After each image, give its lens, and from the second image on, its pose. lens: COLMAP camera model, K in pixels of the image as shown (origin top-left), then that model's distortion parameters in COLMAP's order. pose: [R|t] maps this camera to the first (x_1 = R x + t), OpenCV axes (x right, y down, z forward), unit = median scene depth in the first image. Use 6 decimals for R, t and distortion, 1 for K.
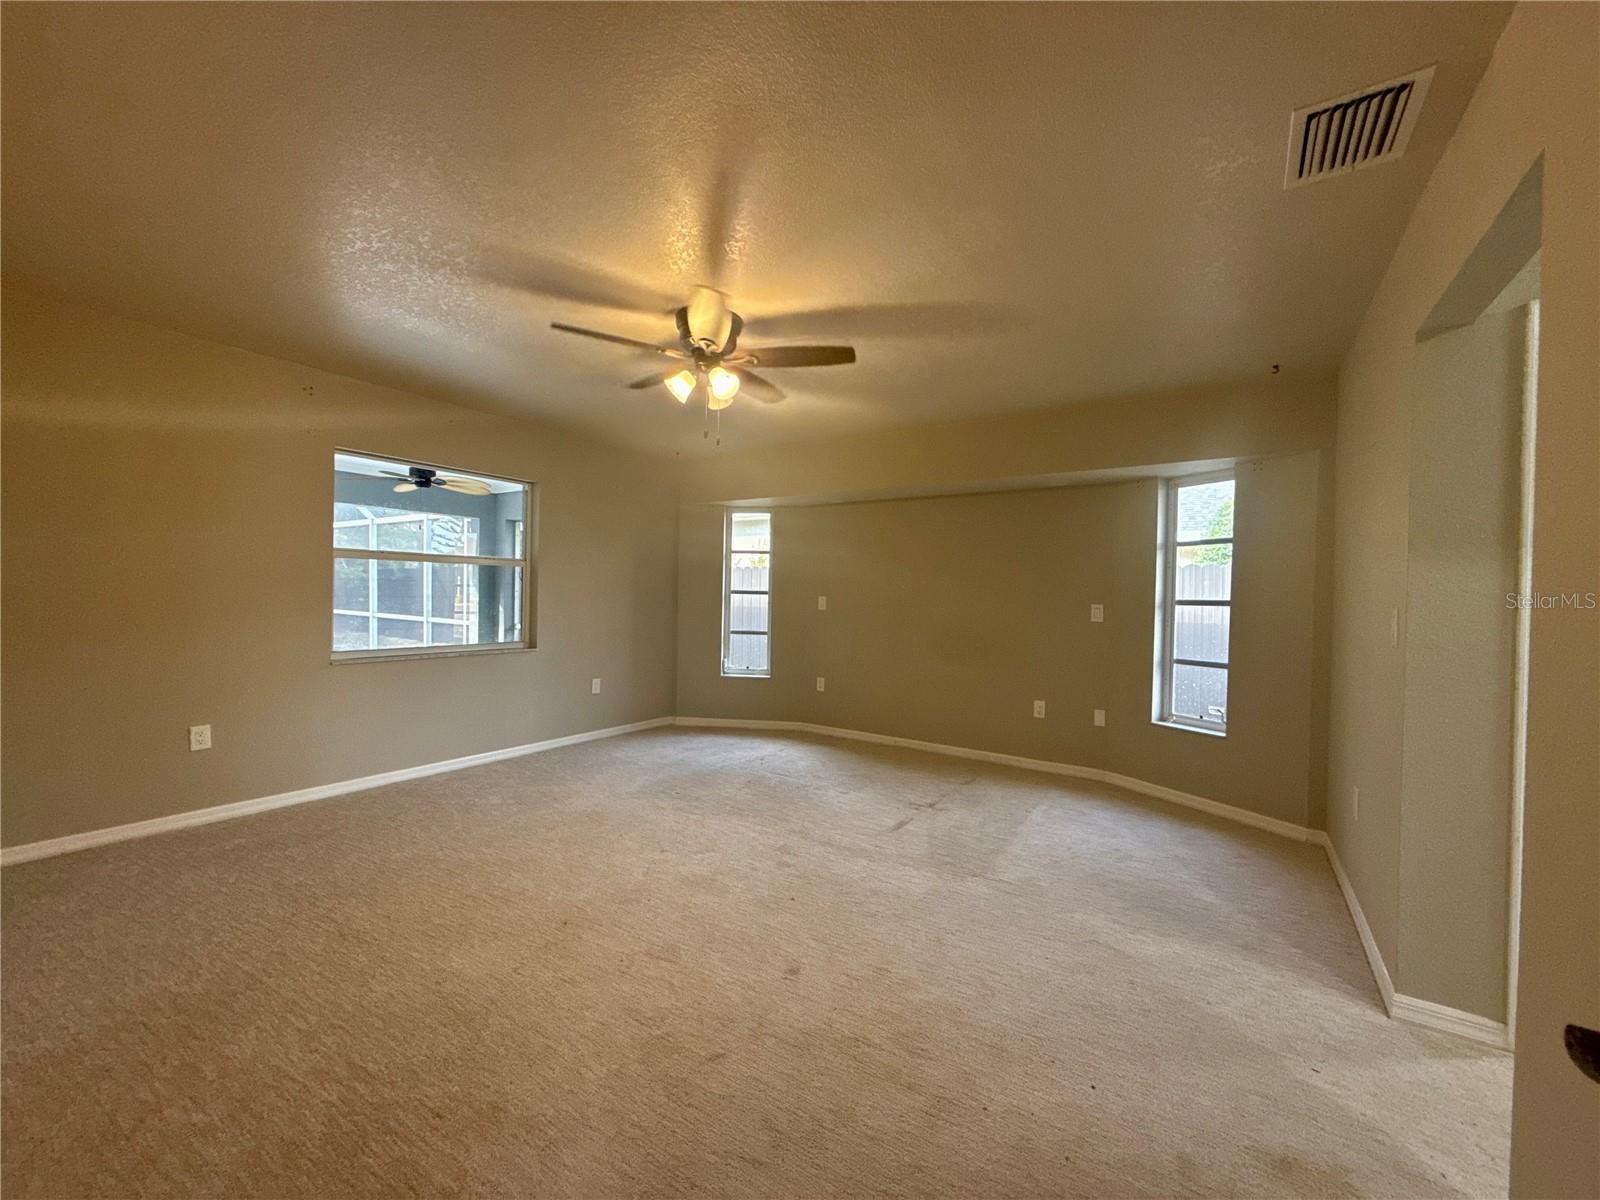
lens RADIAL K [[627.3, 0, 800.0], [0, 627.3, 600.0], [0, 0, 1]] dist [-0.000498, -0.000477]
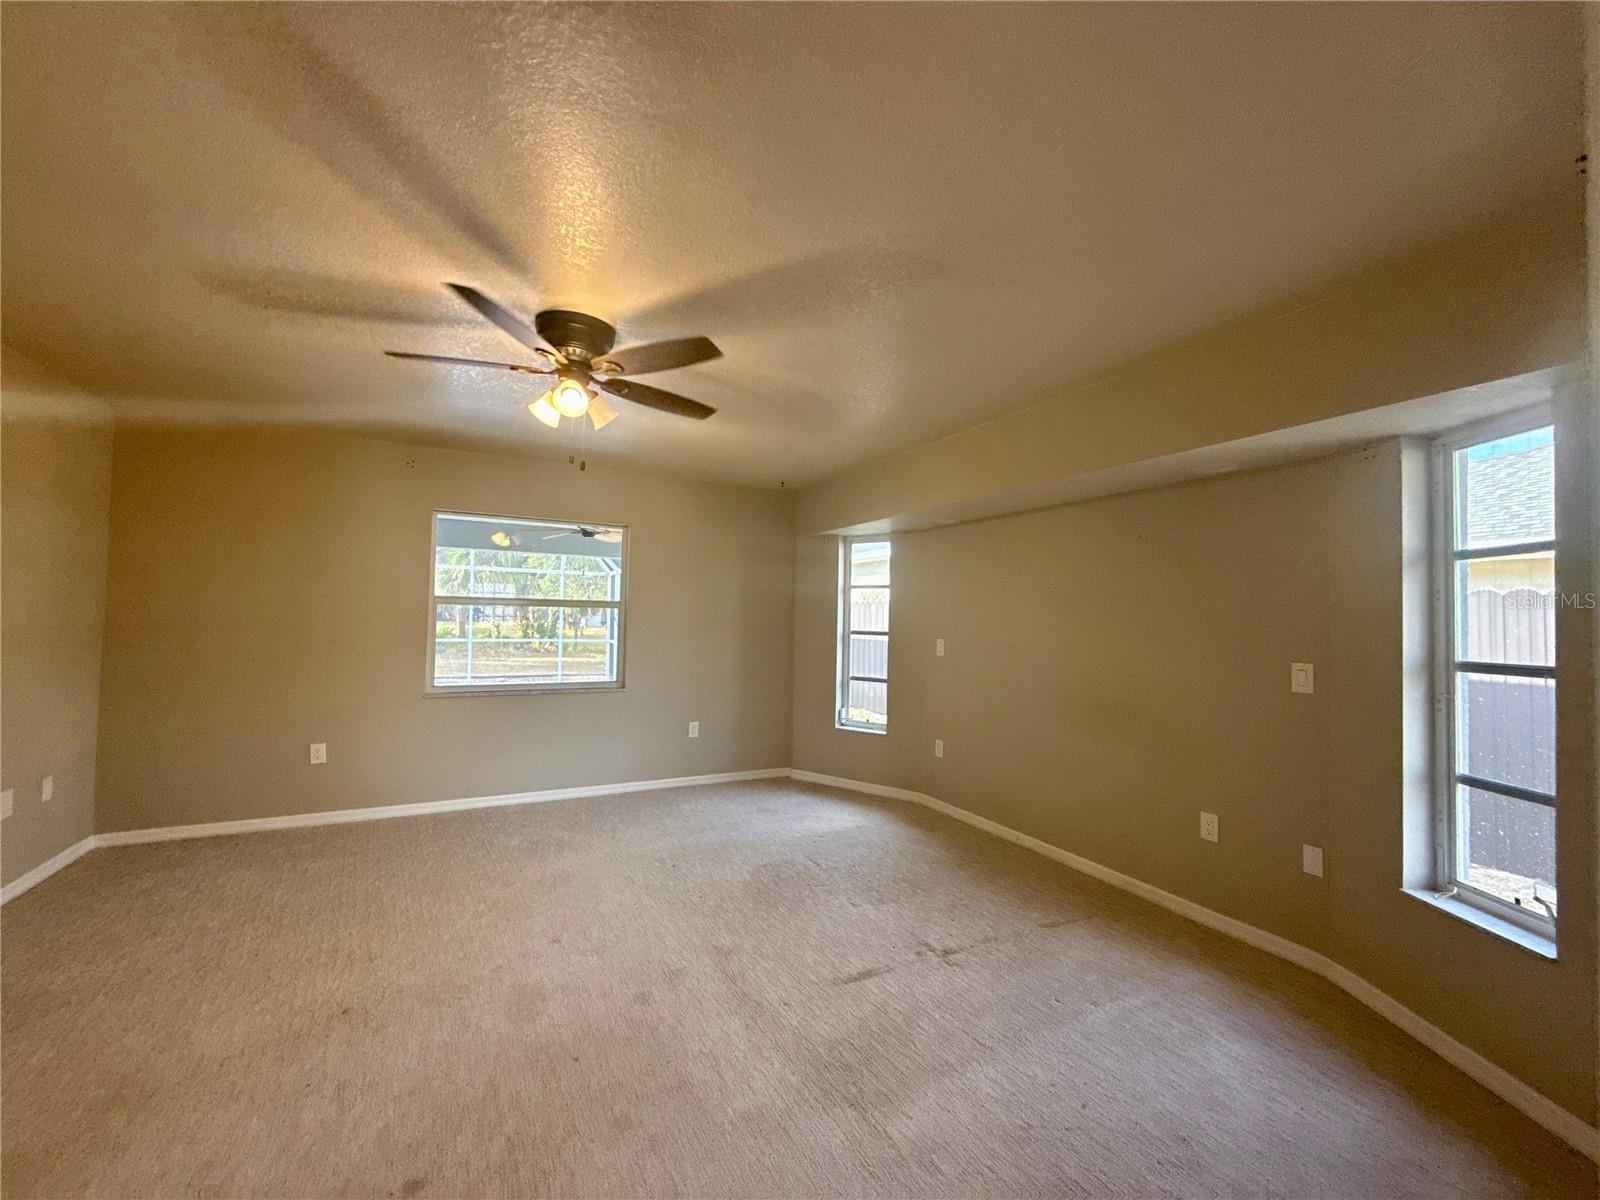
lens RADIAL K [[627.3, 0, 800.0], [0, 627.3, 600.0], [0, 0, 1]] dist [-0.000498, -0.000477]
pose [[0.881758, -0.017045, -0.471393, 0.362067], [-0.007044, 0.998760, -0.049291, -0.021399], [0.471649, 0.046783, 0.880545, 0.274099]]
